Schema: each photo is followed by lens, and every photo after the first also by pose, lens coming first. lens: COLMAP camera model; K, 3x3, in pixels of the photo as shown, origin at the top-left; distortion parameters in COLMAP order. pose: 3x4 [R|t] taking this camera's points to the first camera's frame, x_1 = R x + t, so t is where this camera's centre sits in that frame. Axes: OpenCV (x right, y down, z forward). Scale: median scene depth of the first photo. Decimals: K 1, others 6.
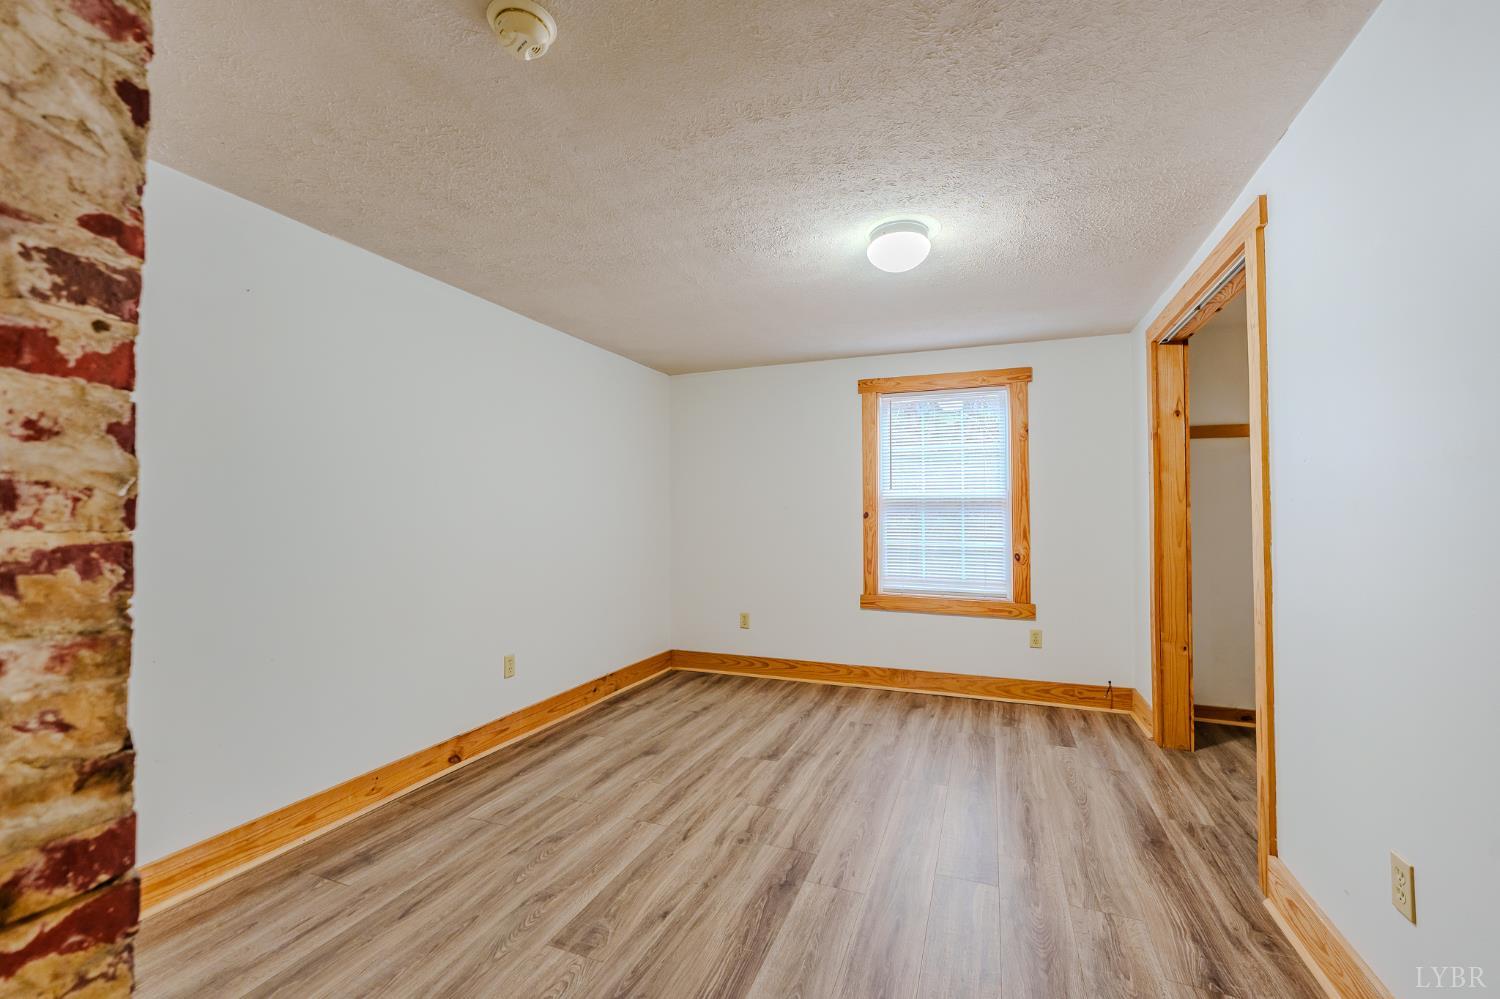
lens RADIAL K [[610.5, 0, 750.0], [0, 610.5, 499.5], [0, 0, 1]] dist [0.000285, 0.000320]
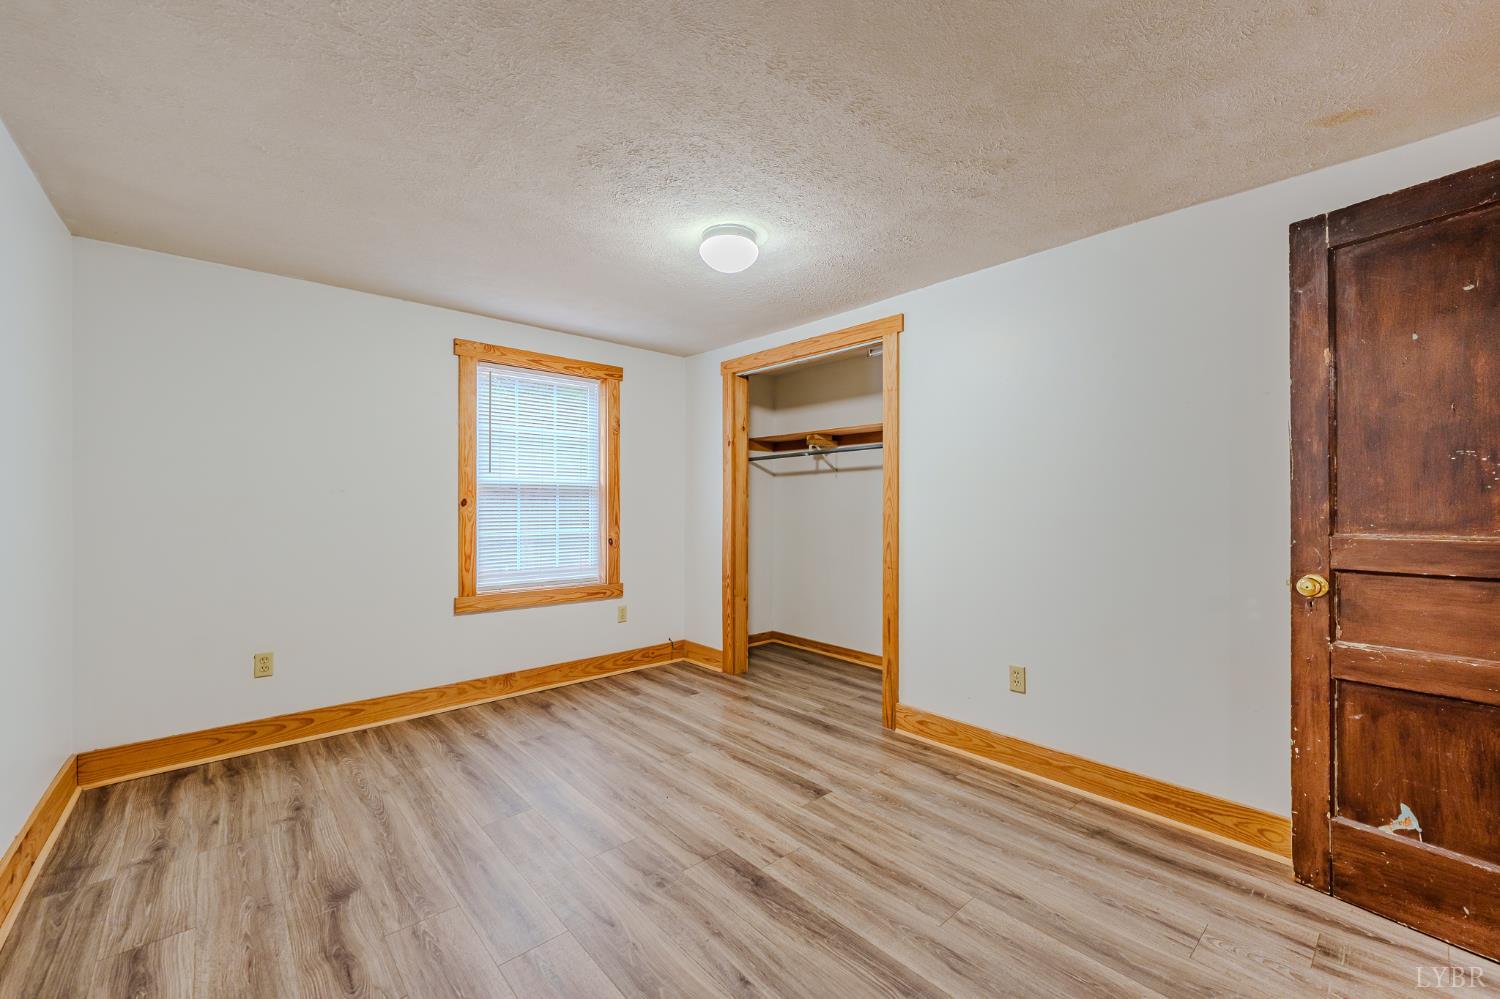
lens RADIAL K [[610.5, 0, 750.0], [0, 610.5, 499.5], [0, 0, 1]] dist [0.000285, 0.000320]
pose [[0.451557, 0.004593, 0.892230, -0.420049], [-0.025423, 0.999647, 0.007720, 0.005427], [-0.891880, -0.026169, 0.451515, 0.298683]]
